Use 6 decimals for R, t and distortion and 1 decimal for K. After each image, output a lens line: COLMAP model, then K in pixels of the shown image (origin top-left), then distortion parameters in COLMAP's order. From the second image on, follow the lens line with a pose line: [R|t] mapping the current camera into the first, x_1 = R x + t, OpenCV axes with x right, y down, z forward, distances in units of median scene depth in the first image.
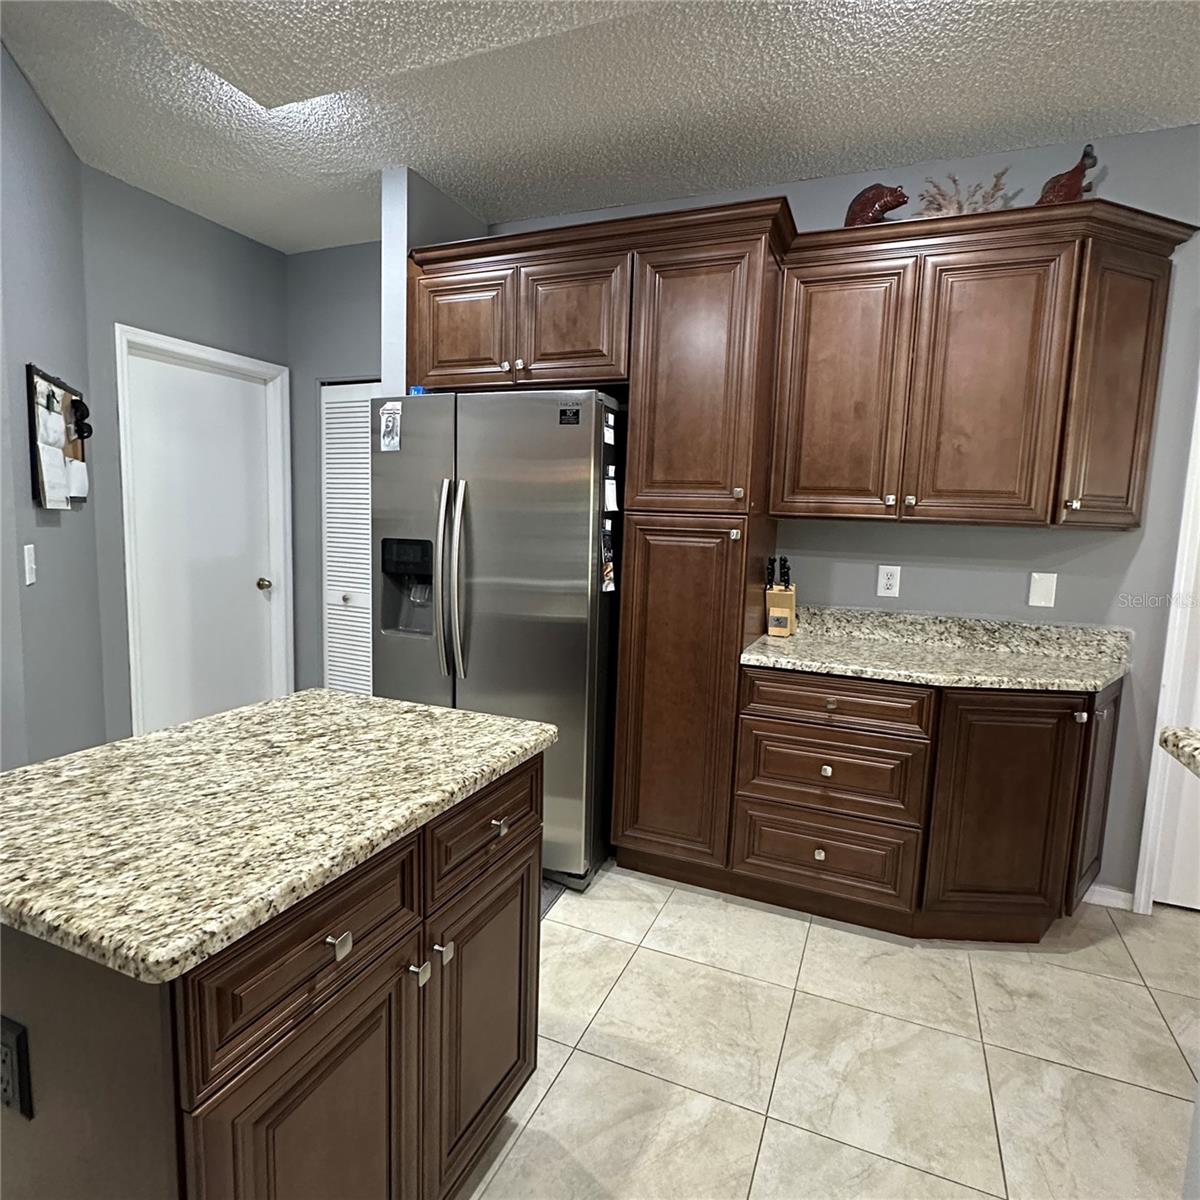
lens RADIAL K [[704.1, 0, 600.0], [0, 704.1, 600.0], [0, 0, 1]] dist [-0.004248, 0.000343]
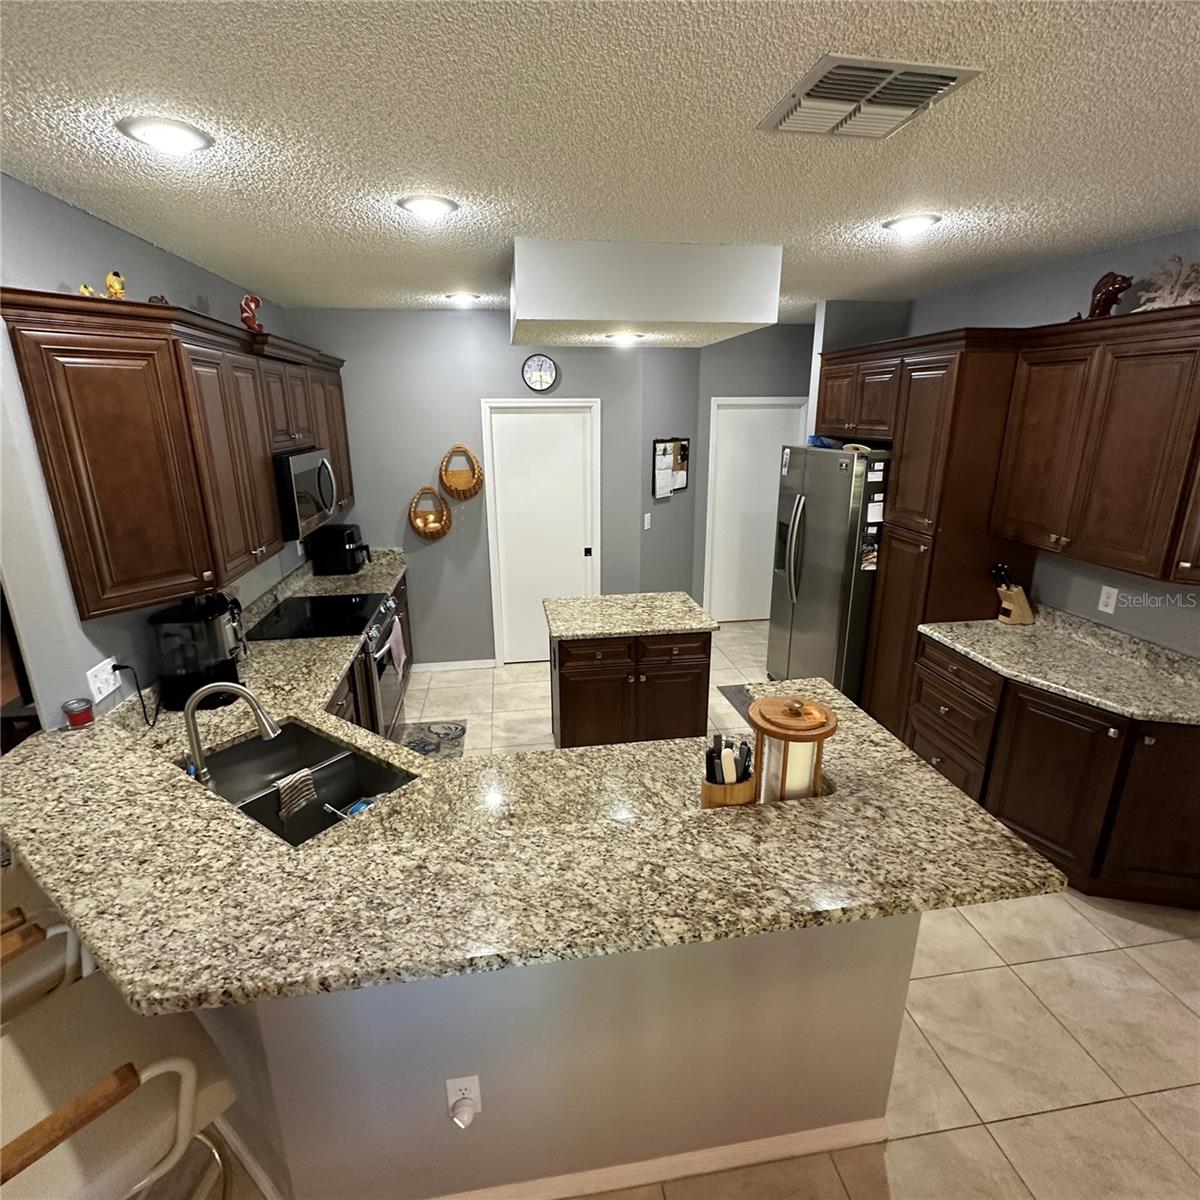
lens RADIAL K [[636.3, 0, 600.0], [0, 636.3, 600.0], [0, 0, 1]] dist [-0.005735, 0.000175]
pose [[0.527341, 0.207027, -0.824045, 0.934540], [-0.074040, 0.977368, 0.198166, -0.194454], [0.846421, -0.043489, 0.530735, -0.330448]]
